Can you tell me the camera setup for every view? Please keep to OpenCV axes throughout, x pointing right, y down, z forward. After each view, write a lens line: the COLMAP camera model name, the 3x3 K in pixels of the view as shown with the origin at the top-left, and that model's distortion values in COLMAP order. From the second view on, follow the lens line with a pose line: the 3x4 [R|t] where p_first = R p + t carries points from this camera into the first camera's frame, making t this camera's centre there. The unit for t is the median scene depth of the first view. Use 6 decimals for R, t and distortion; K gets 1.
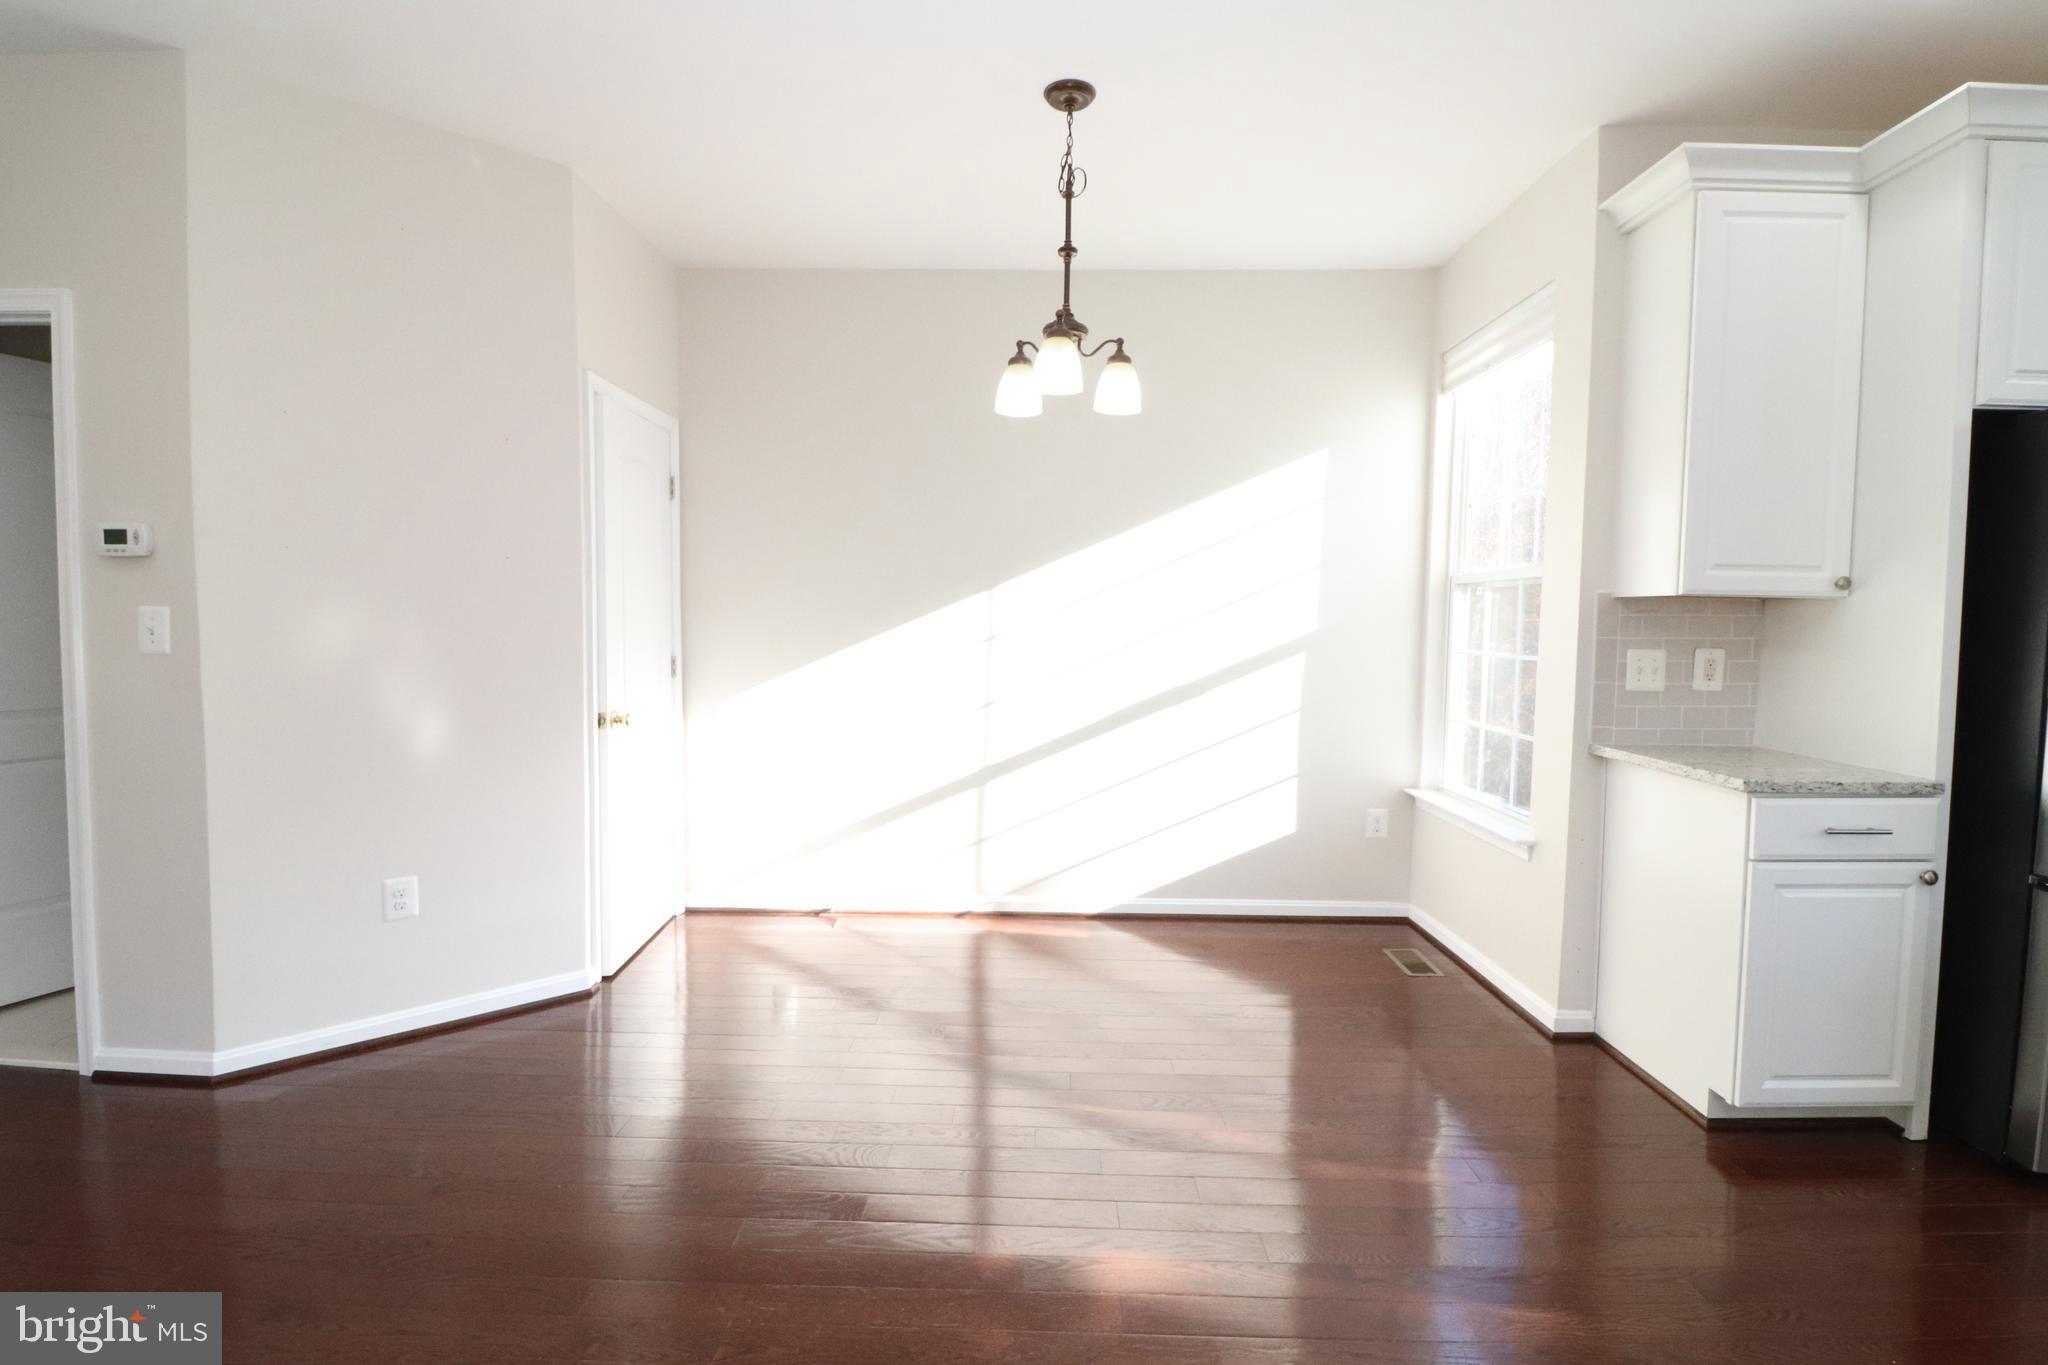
lens RADIAL K [[975.0, 0, 1024.0], [0, 975.0, 682.5], [0, 0, 1]] dist [-0.003114, -0.016955]
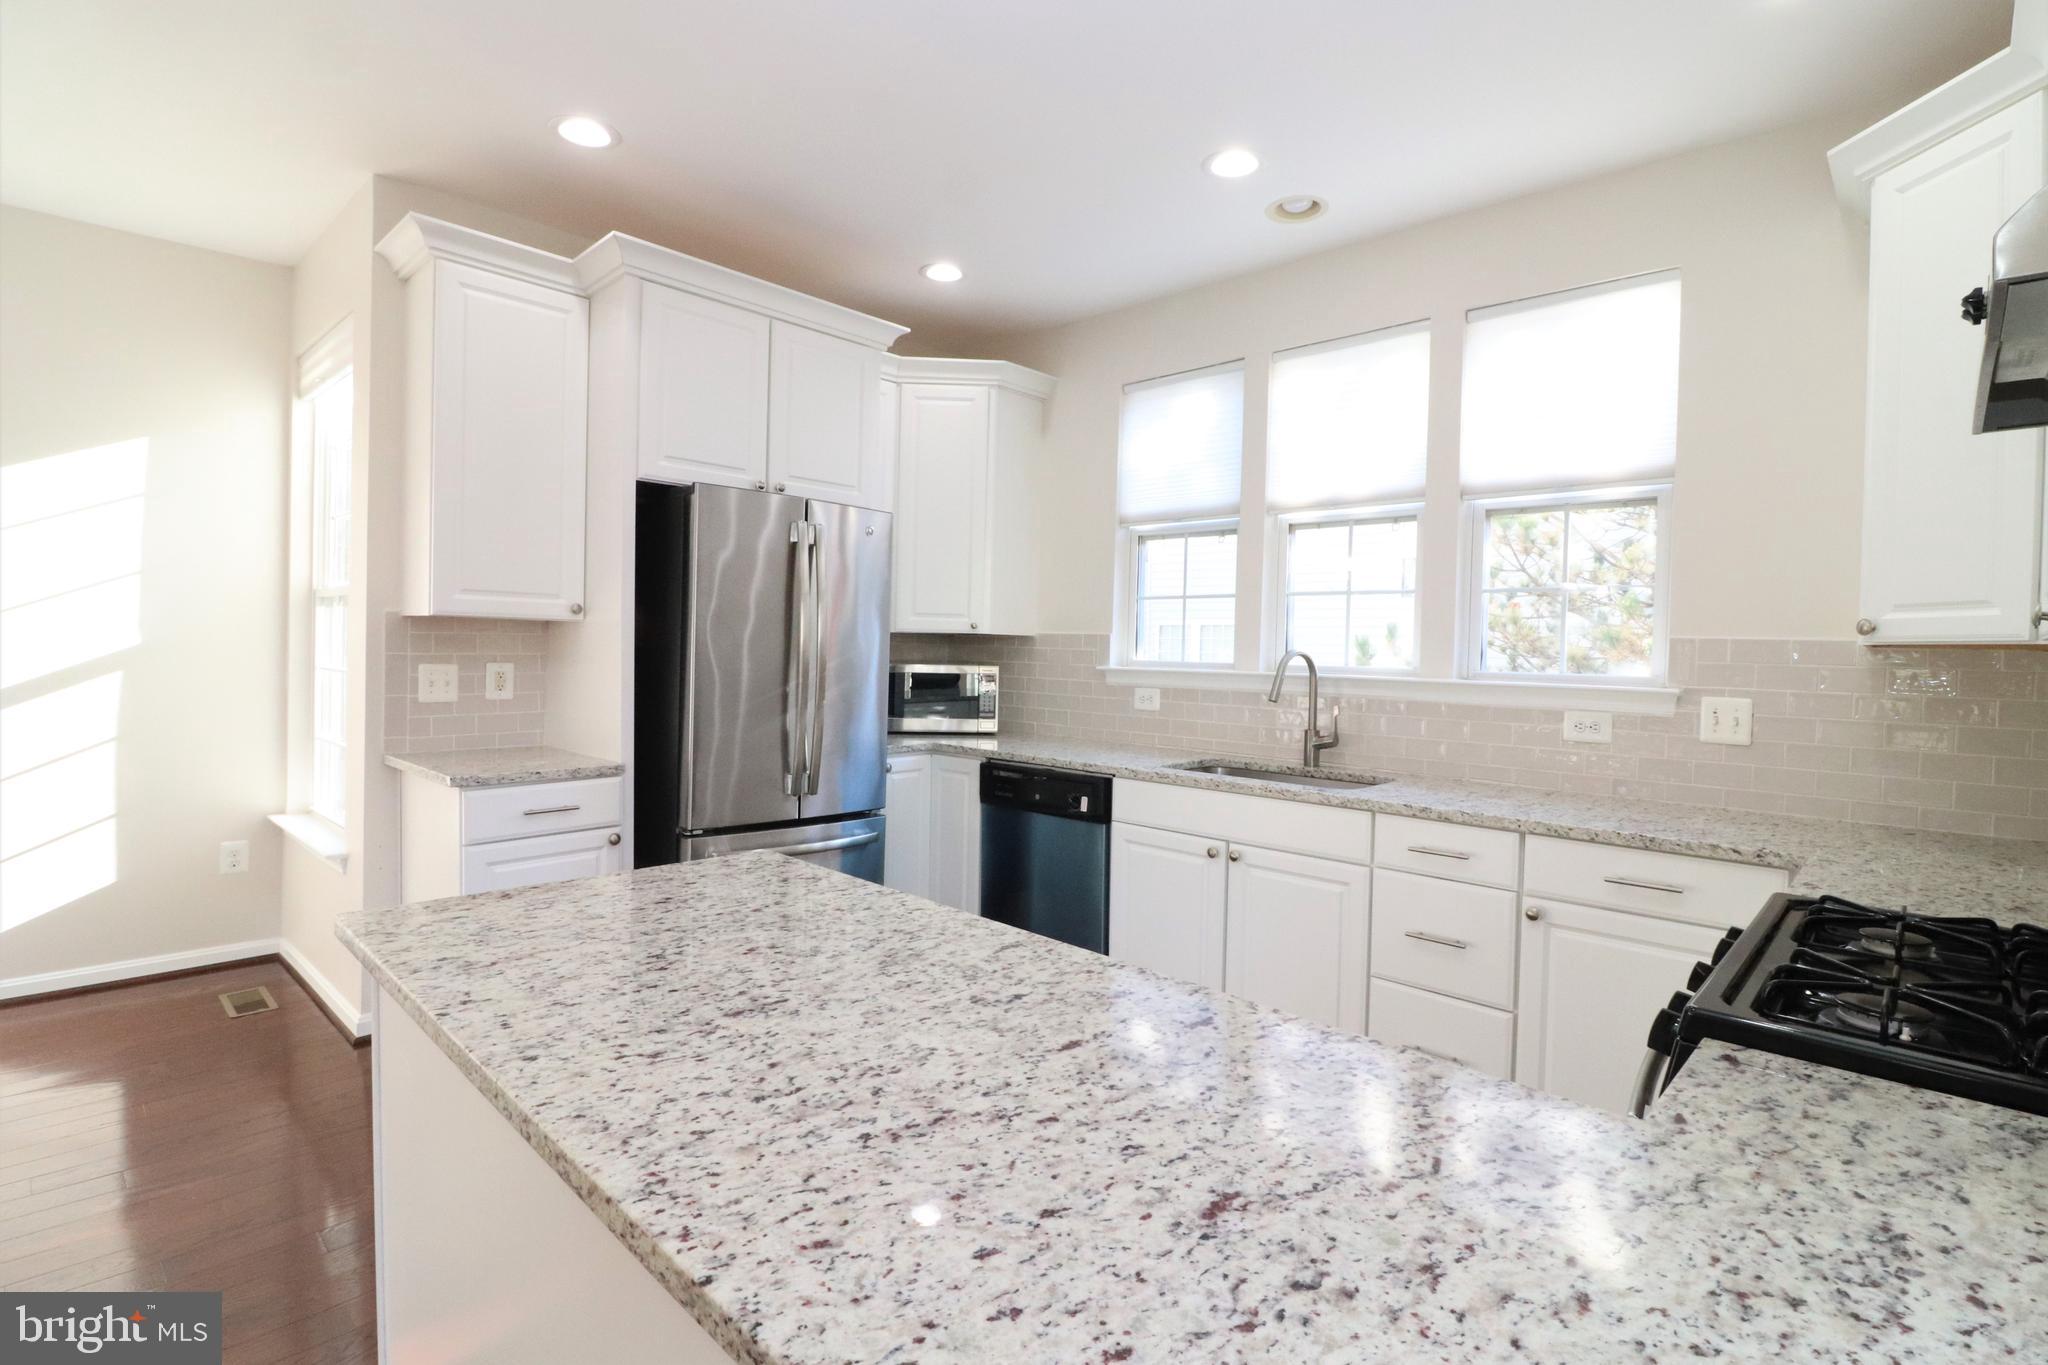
lens RADIAL K [[967.2, 0, 1022.6], [0, 967.2, 671.8], [0, 0, 1]] dist [-0.001270, -0.014224]
pose [[0.657043, -0.018140, 0.753635, 0.253161], [0.034885, 0.999371, -0.006359, 0.004728], [-0.753046, 0.030468, 0.657262, -0.213343]]
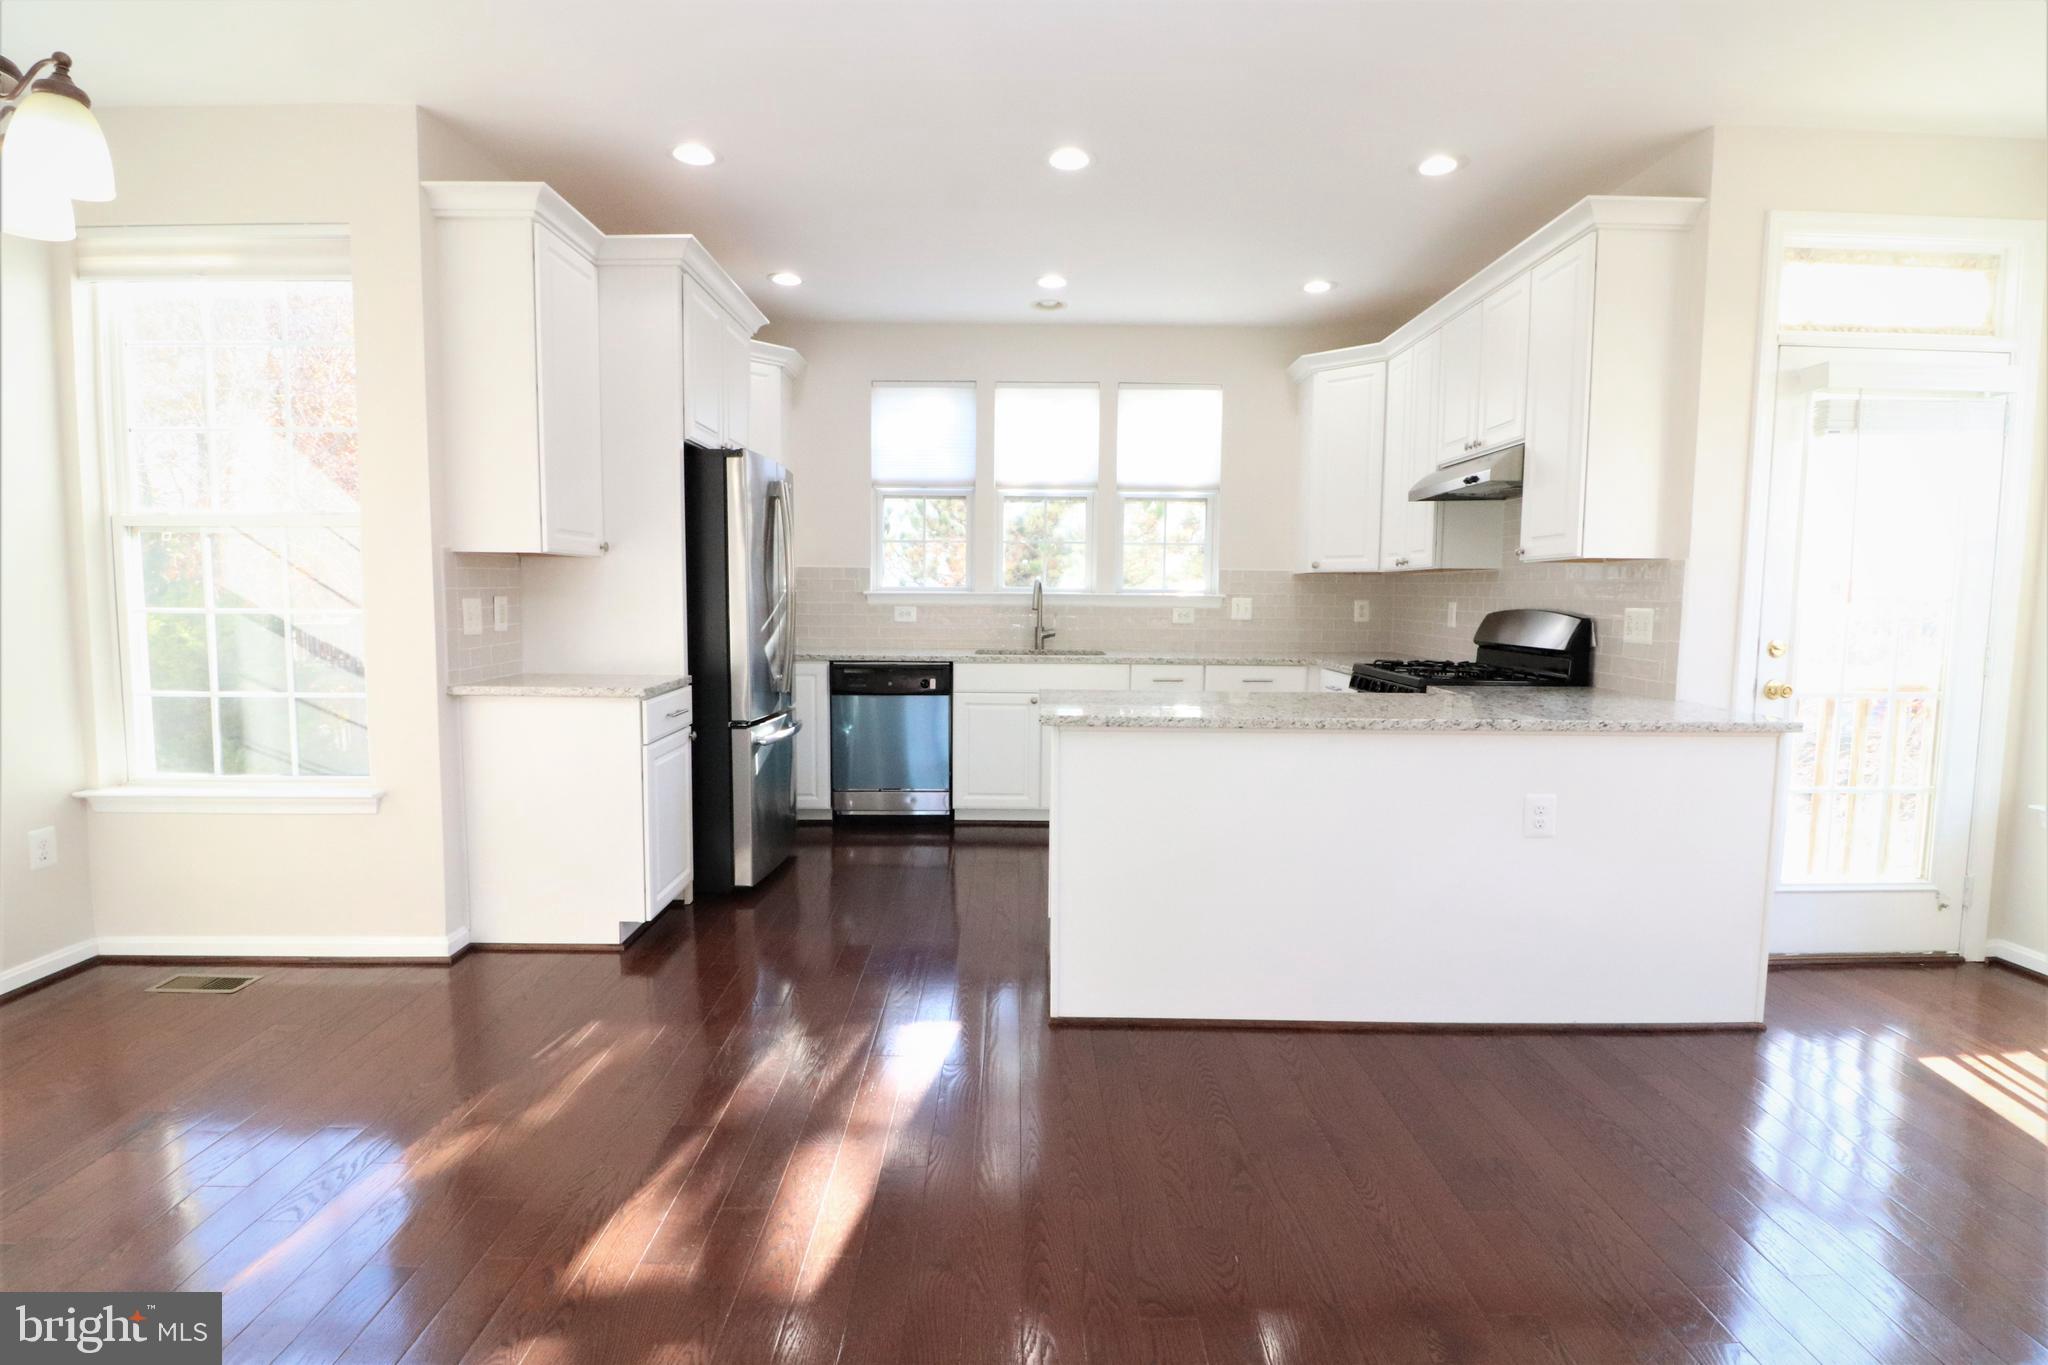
lens RADIAL K [[967.2, 0, 1022.6], [0, 967.2, 671.8], [0, 0, 1]] dist [-0.001270, -0.014224]
pose [[-0.045379, -0.099056, 0.994047, -0.528093], [0.055956, 0.993257, 0.101532, -0.026952], [-0.997401, 0.060230, -0.039530, 0.402204]]
